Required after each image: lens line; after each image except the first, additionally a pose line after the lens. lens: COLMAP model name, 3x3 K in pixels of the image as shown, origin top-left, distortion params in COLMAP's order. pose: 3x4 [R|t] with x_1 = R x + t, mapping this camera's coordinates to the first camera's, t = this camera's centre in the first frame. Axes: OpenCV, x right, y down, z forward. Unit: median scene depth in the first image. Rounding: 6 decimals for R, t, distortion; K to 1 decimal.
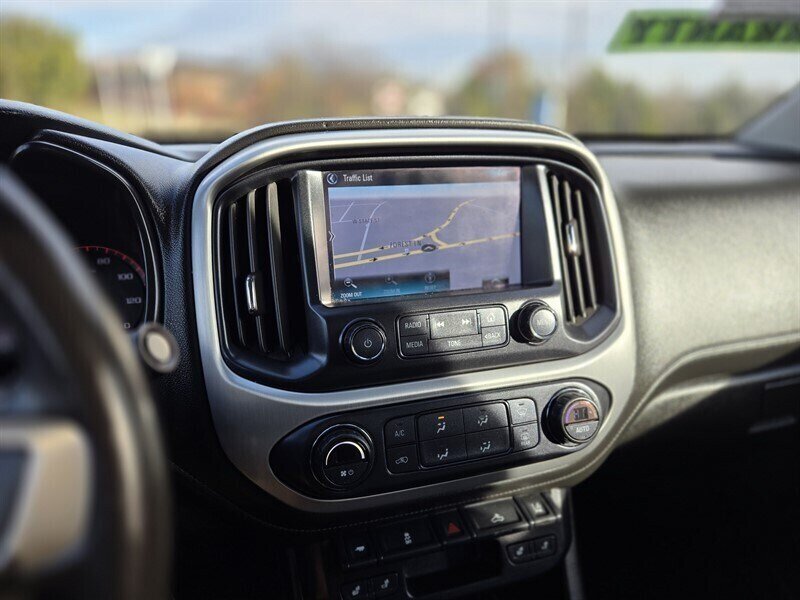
lens RADIAL K [[553.7, 0, 405.0], [0, 553.7, 299.0], [0, 0, 1]] dist [0.058832, -0.043662]
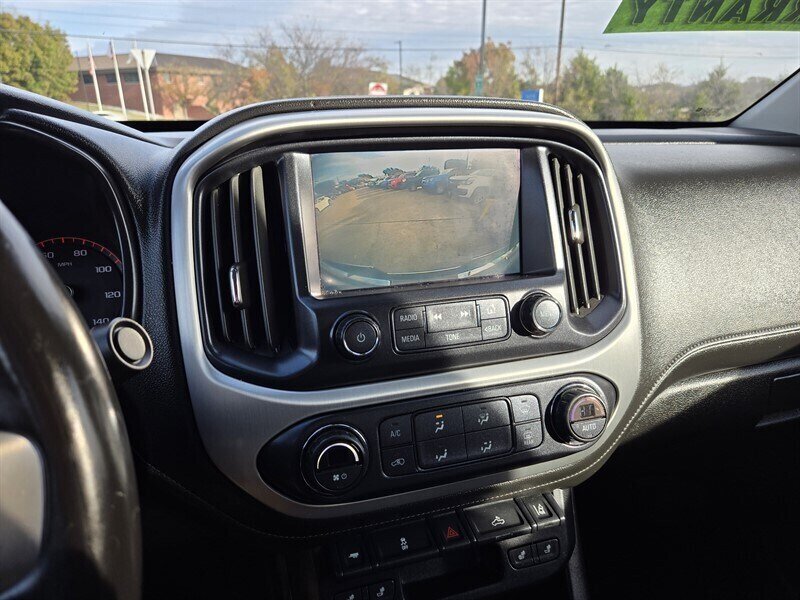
lens RADIAL K [[553.7, 0, 392.5], [0, 553.7, 295.5], [0, 0, 1]] dist [0.058832, -0.043662]
pose [[0.999966, -0.008306, -0.000009, -0.011080], [0.008306, 0.999961, 0.002981, 0.005603], [-0.000016, -0.002981, 0.999996, 0.055964]]
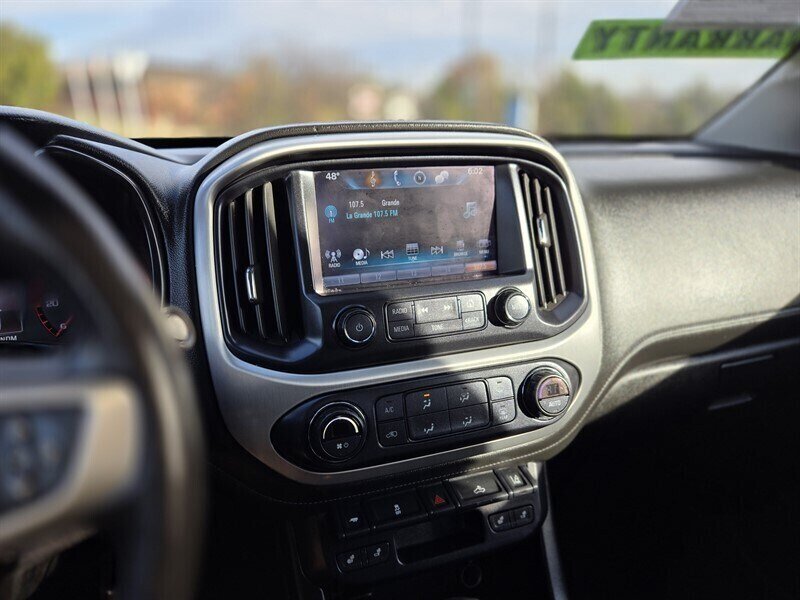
lens RADIAL K [[553.7, 0, 402.6], [0, 553.7, 301.2], [0, 0, 1]] dist [0.058832, -0.043662]
pose [[0.999202, -0.018984, 0.035142, -0.015772], [0.019025, 0.999819, -0.000838, 0.025164], [-0.035119, 0.001506, 0.999382, -0.083318]]
